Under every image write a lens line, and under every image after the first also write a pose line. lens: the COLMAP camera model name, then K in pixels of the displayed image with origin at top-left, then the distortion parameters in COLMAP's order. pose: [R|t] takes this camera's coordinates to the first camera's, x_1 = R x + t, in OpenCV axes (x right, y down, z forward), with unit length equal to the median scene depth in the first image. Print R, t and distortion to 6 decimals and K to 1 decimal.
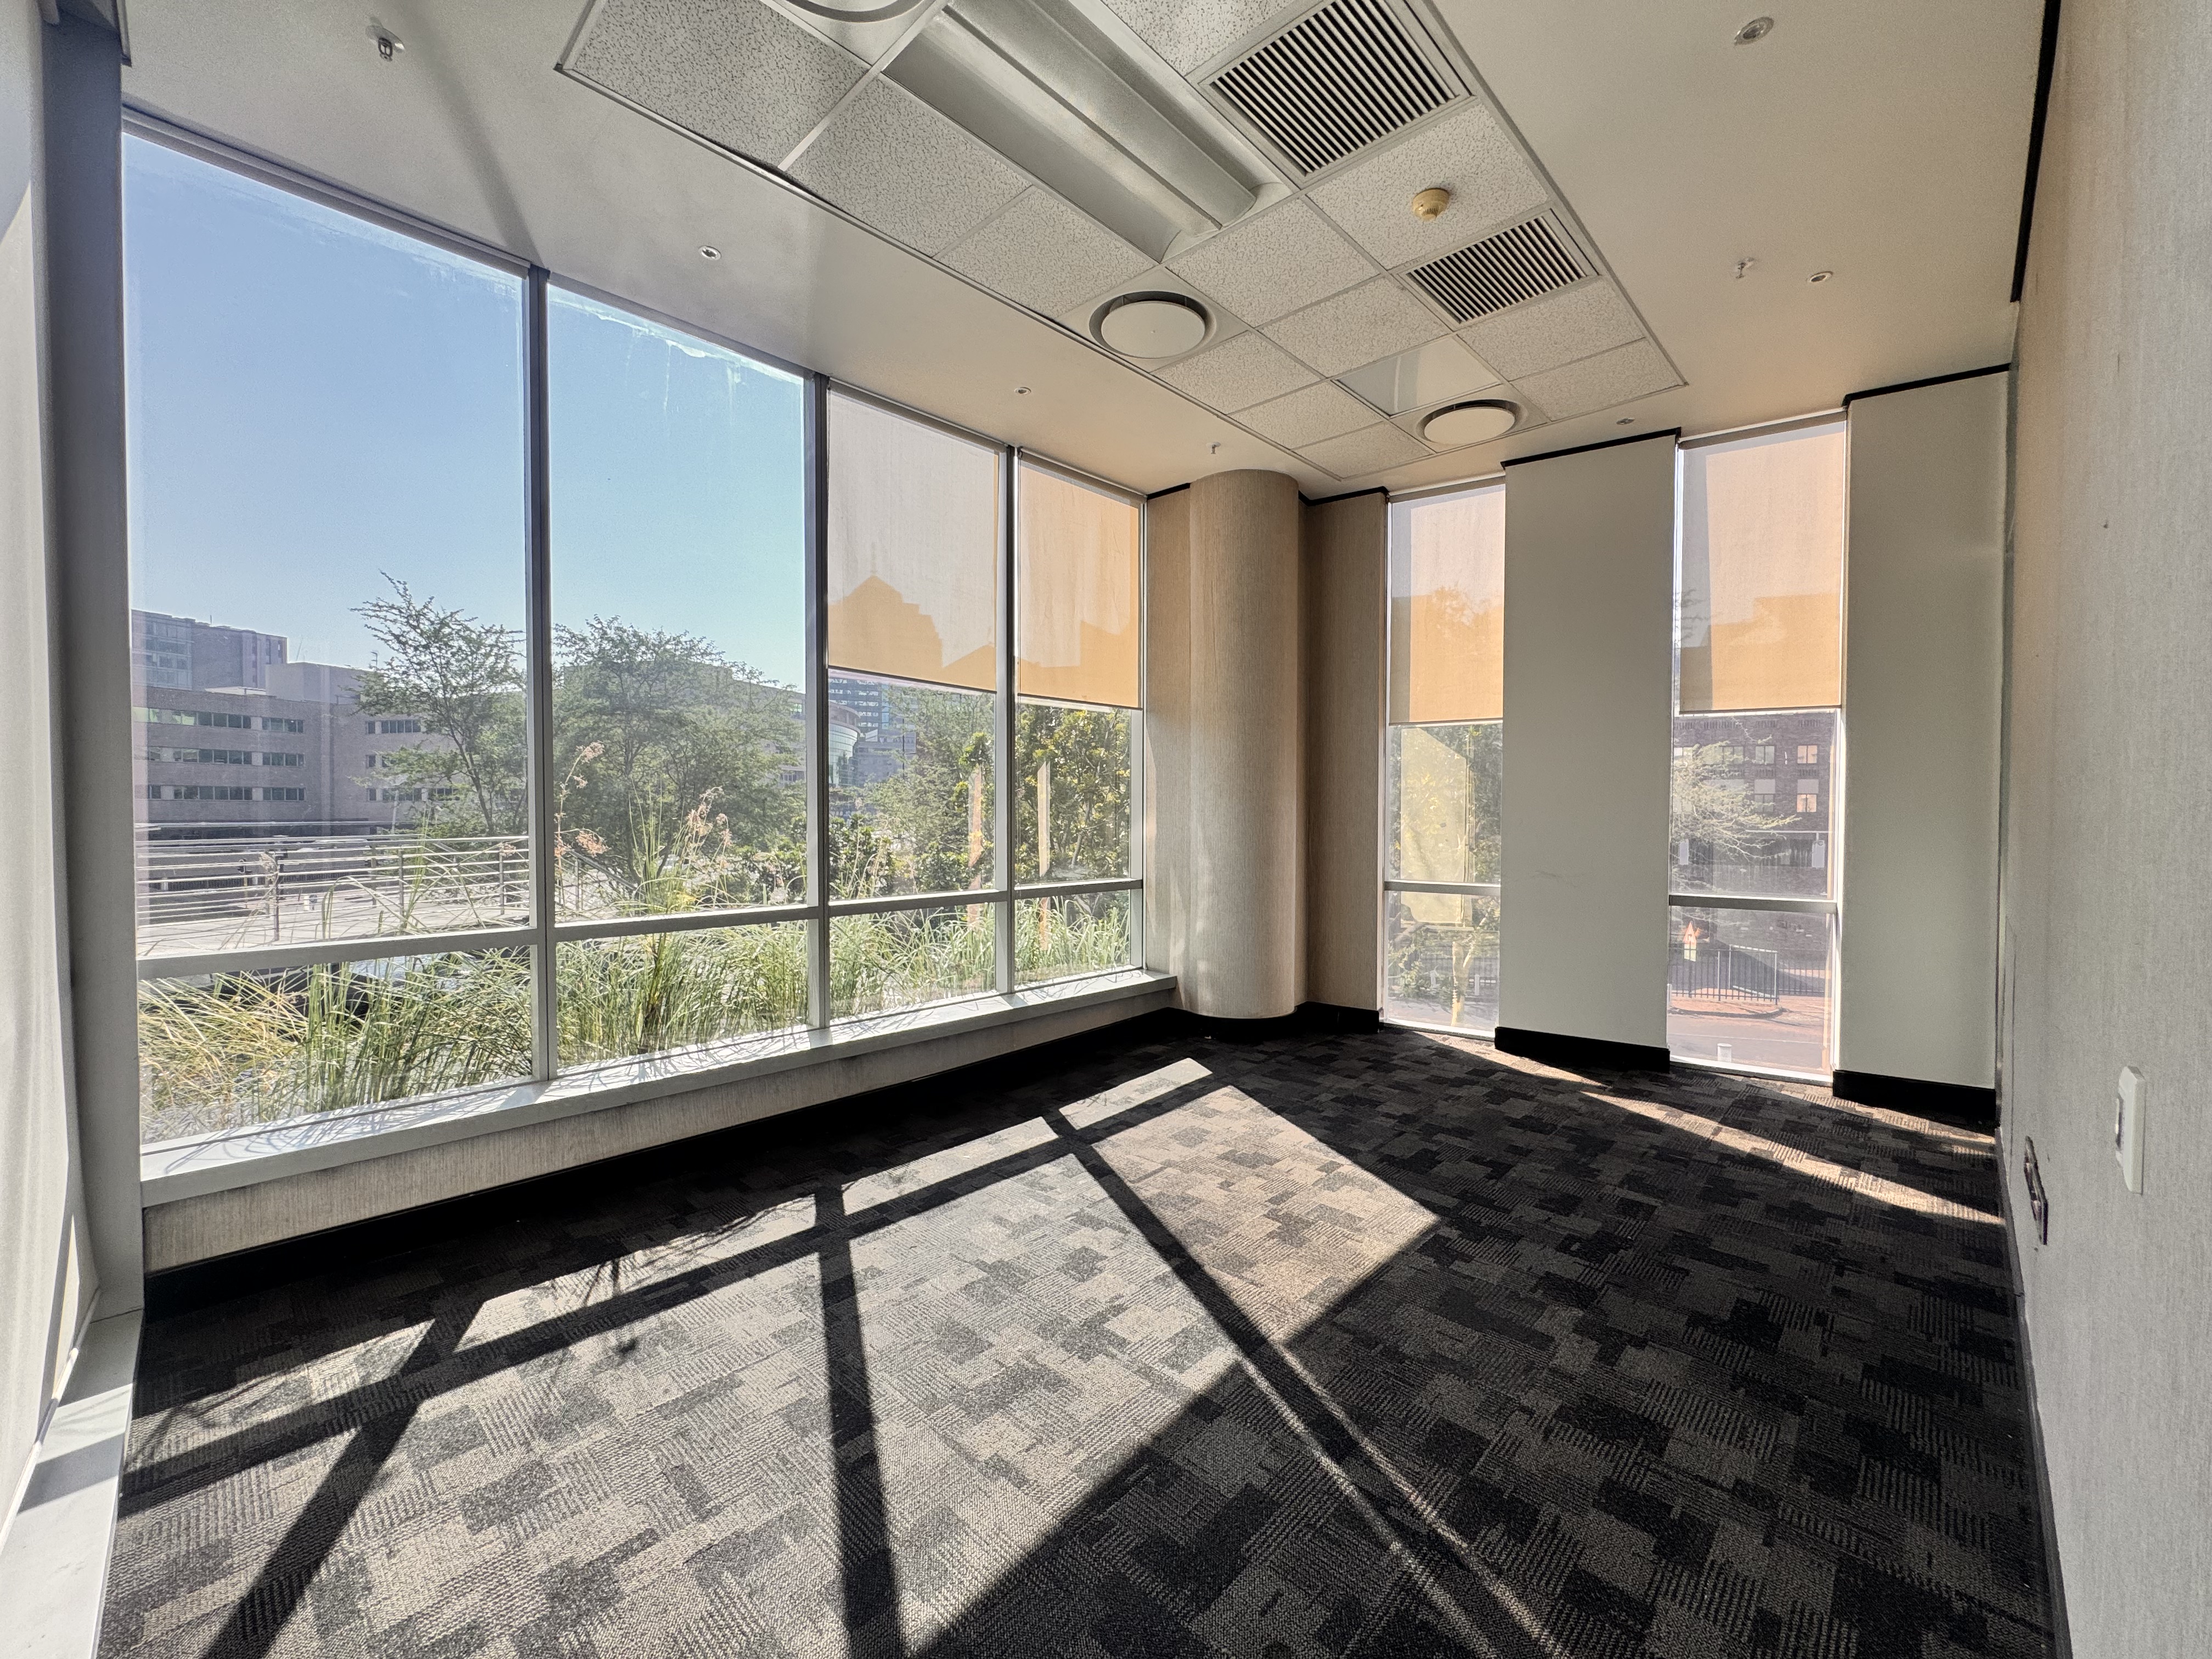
lens RADIAL K [[882.6, 0, 1106.6], [0, 882.6, 834.5], [0, 0, 1]] dist [0.001303, 0.000212]
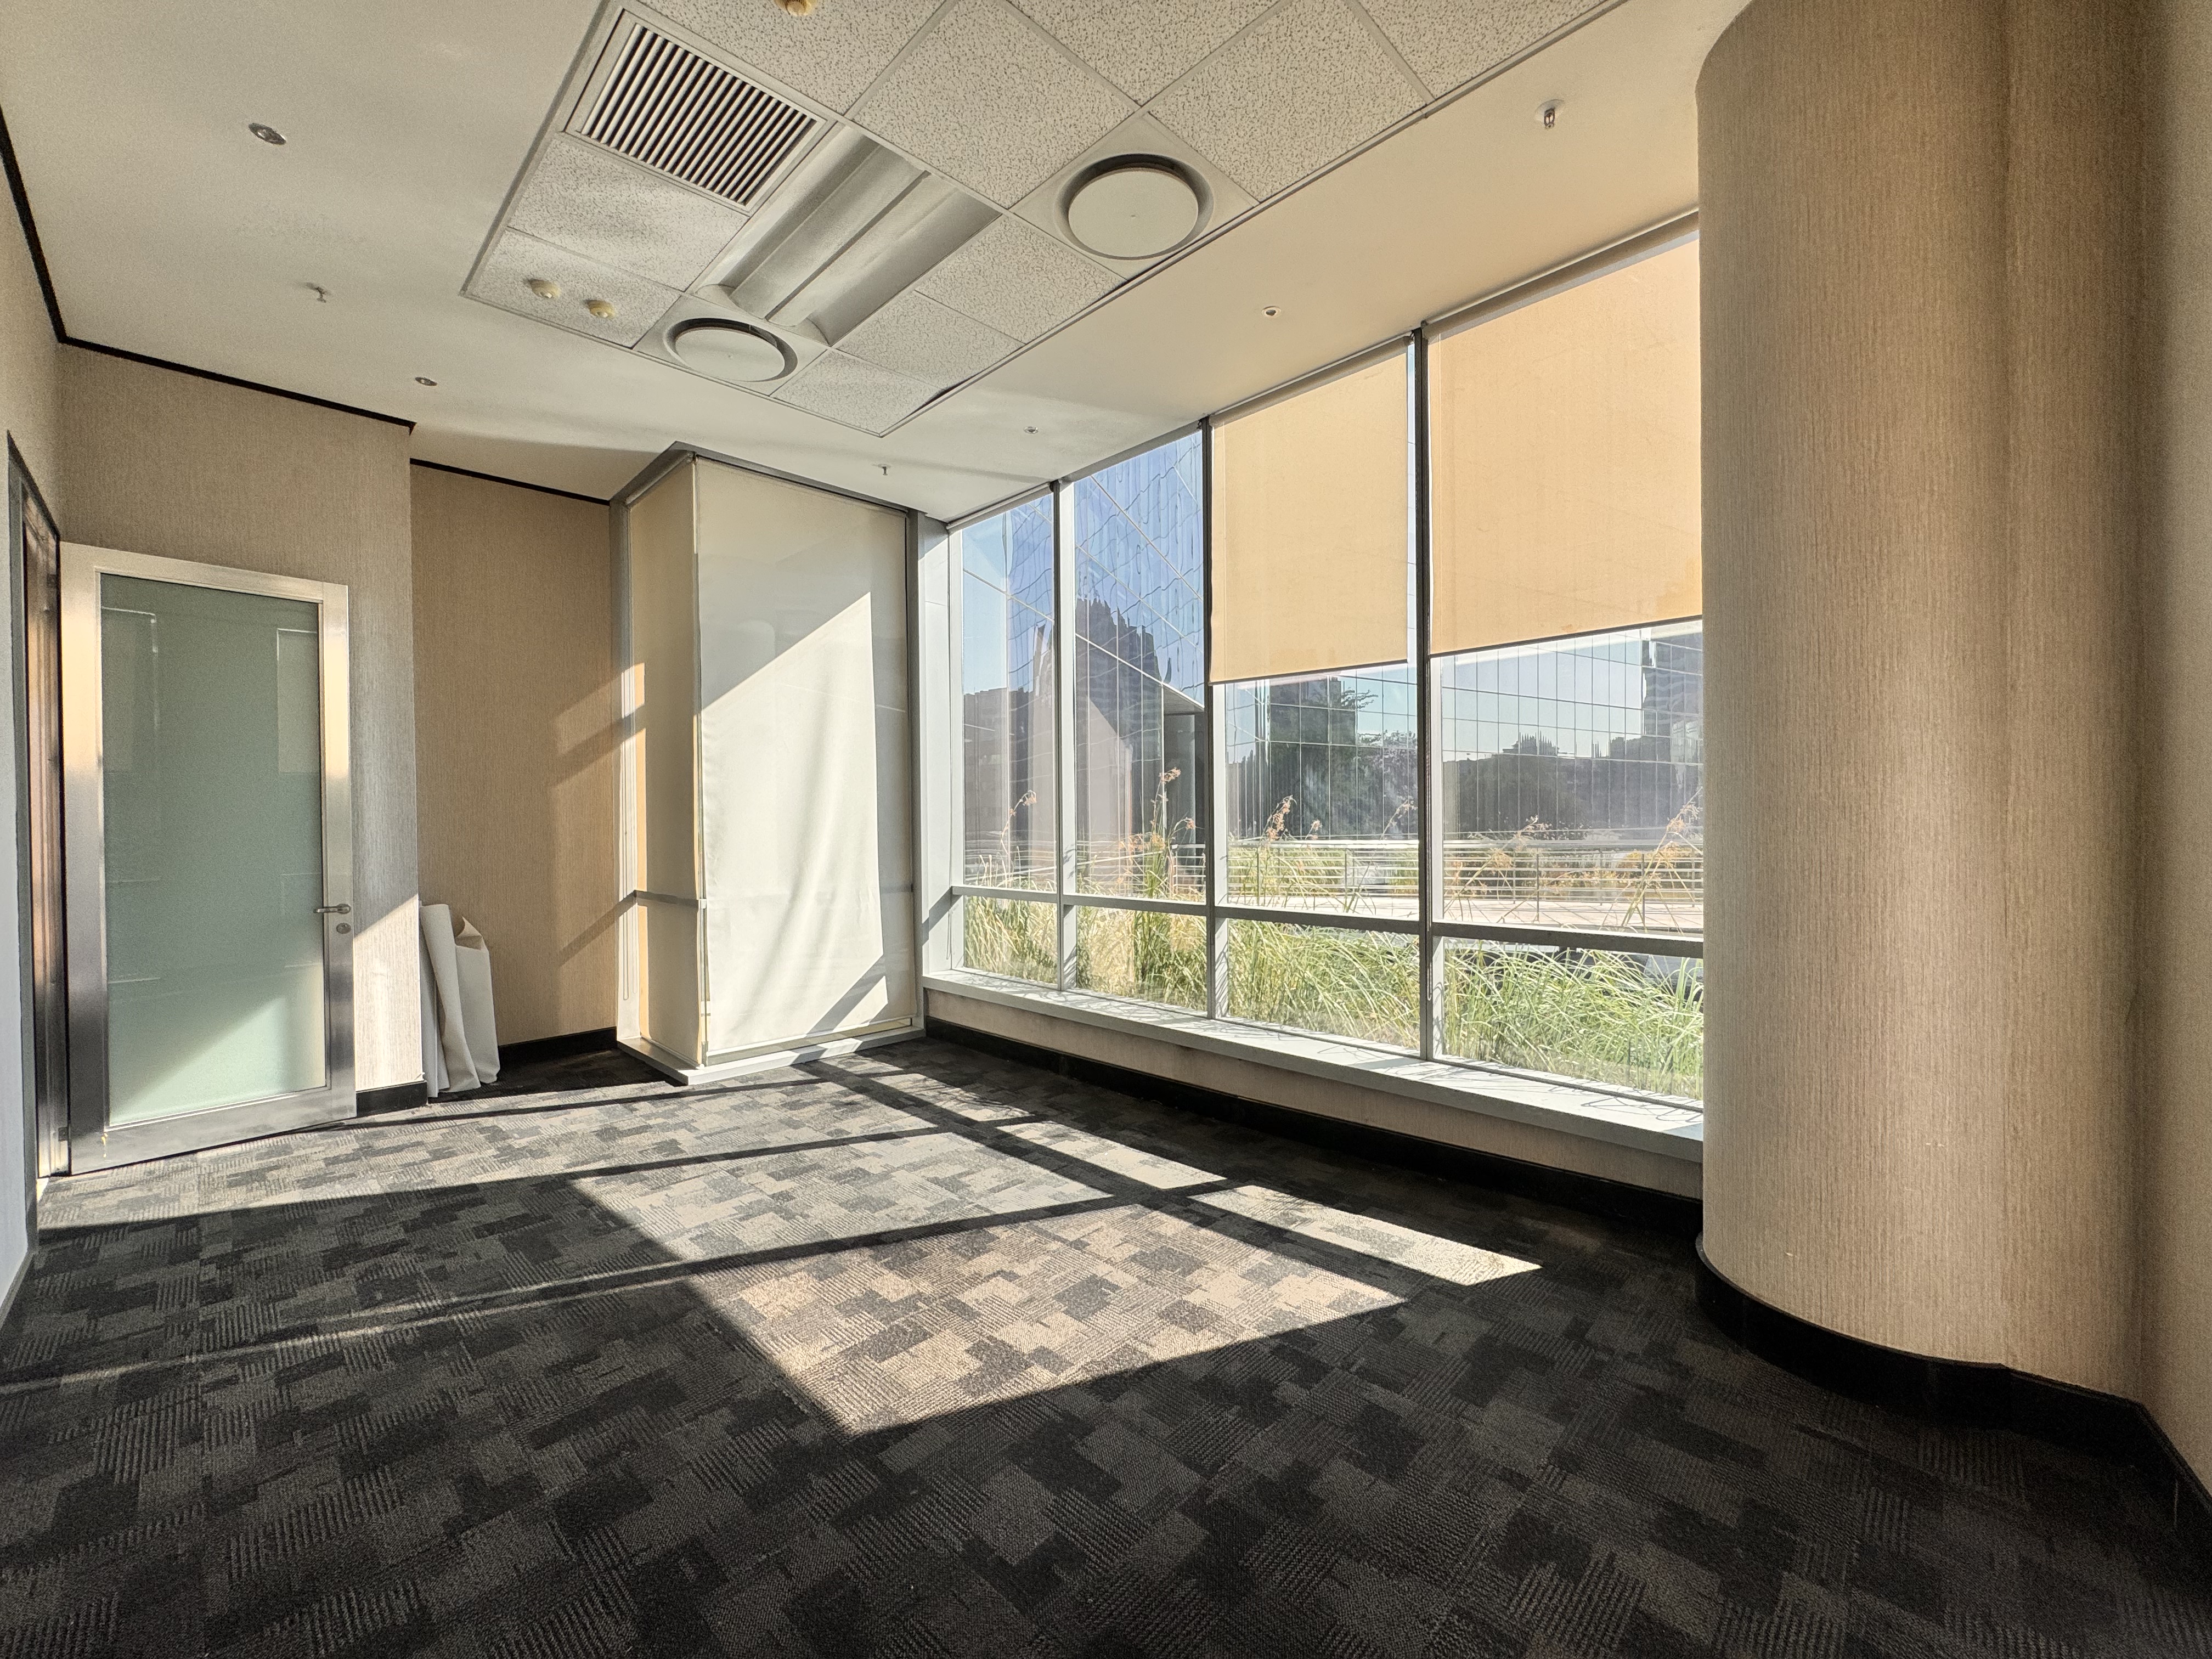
lens RADIAL K [[882.6, 0, 1107.0], [0, 882.6, 826.4], [0, 0, 1]] dist [0.001303, 0.000212]
pose [[-0.008450, 0.001102, -0.999964, 1.115045], [-0.016590, 0.999862, 0.001243, -0.023686], [0.999827, 0.016600, -0.008430, 1.281893]]
